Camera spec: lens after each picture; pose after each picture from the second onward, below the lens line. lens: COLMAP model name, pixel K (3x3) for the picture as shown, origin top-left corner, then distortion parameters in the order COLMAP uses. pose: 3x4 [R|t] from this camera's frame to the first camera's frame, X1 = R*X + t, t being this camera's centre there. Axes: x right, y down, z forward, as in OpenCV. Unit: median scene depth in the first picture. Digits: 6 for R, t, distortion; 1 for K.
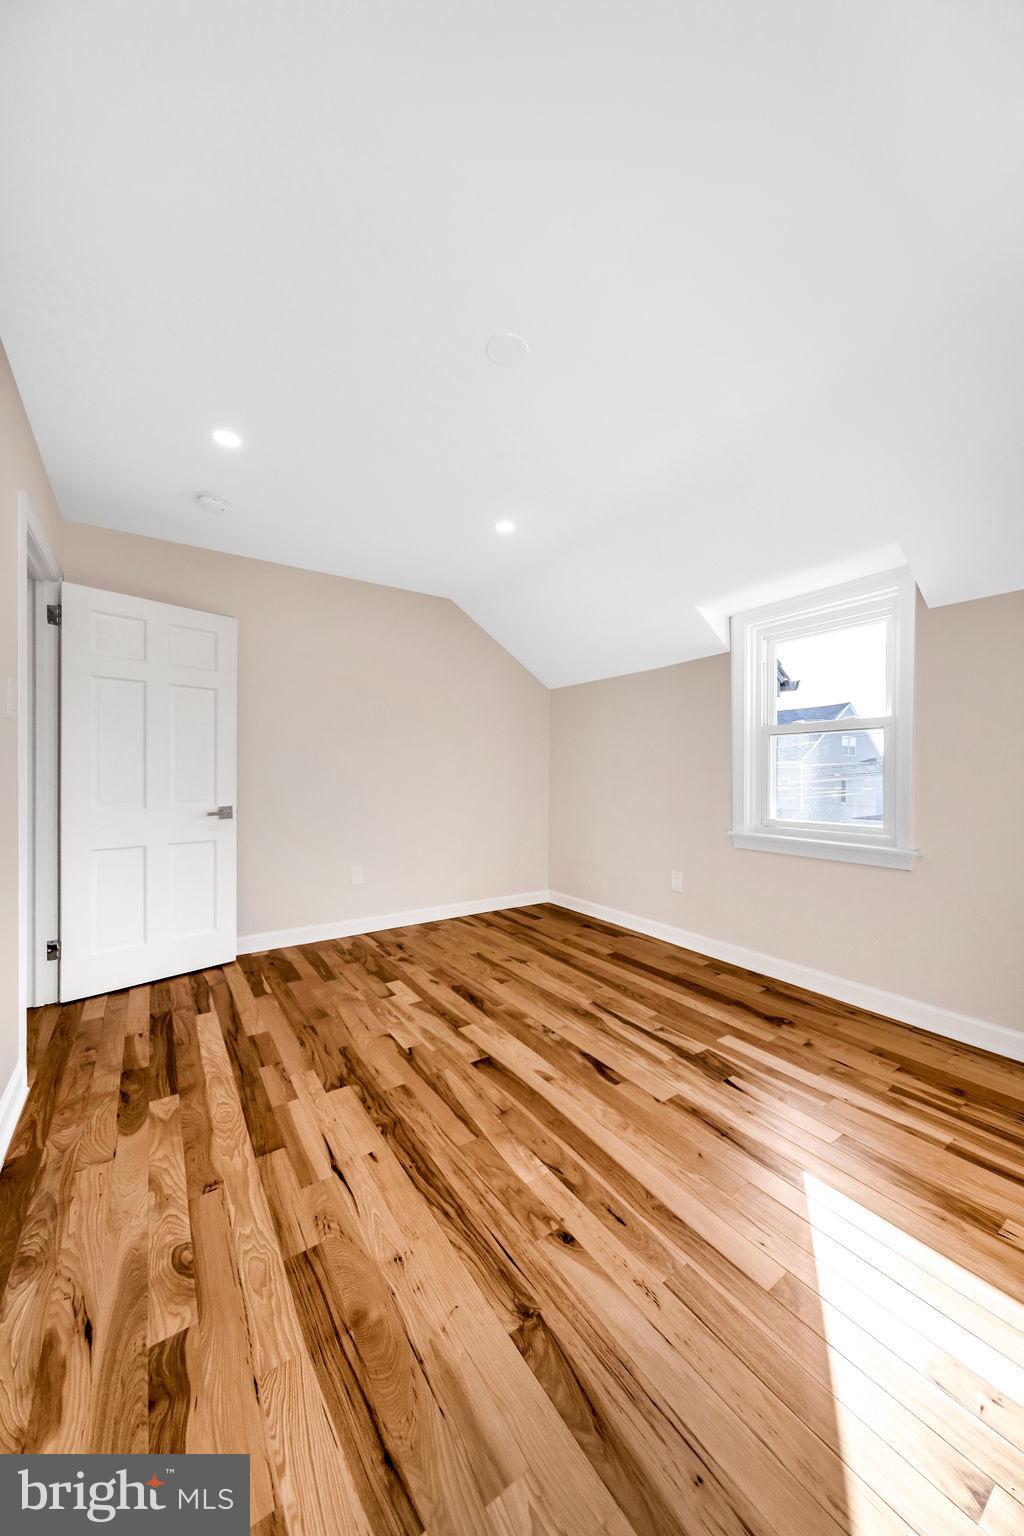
lens RADIAL K [[528.2, 0, 512.0], [0, 528.2, 768.0], [0, 0, 1]] dist [-0.001448, -0.000184]
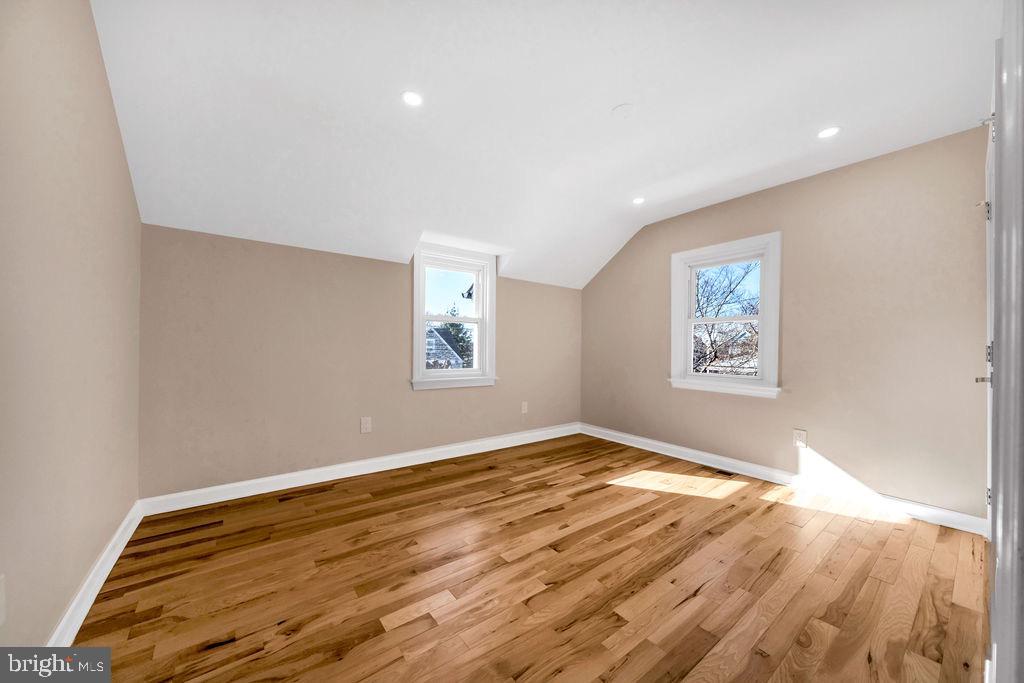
lens RADIAL K [[352.1, 0, 516.4], [0, 352.1, 346.2], [0, 0, 1]] dist [-0.001448, -0.000184]
pose [[-0.040227, -0.000918, 0.999190, -0.910665], [-0.018863, 0.999822, 0.000159, 0.018027], [-0.999012, -0.018842, -0.040237, 1.061088]]
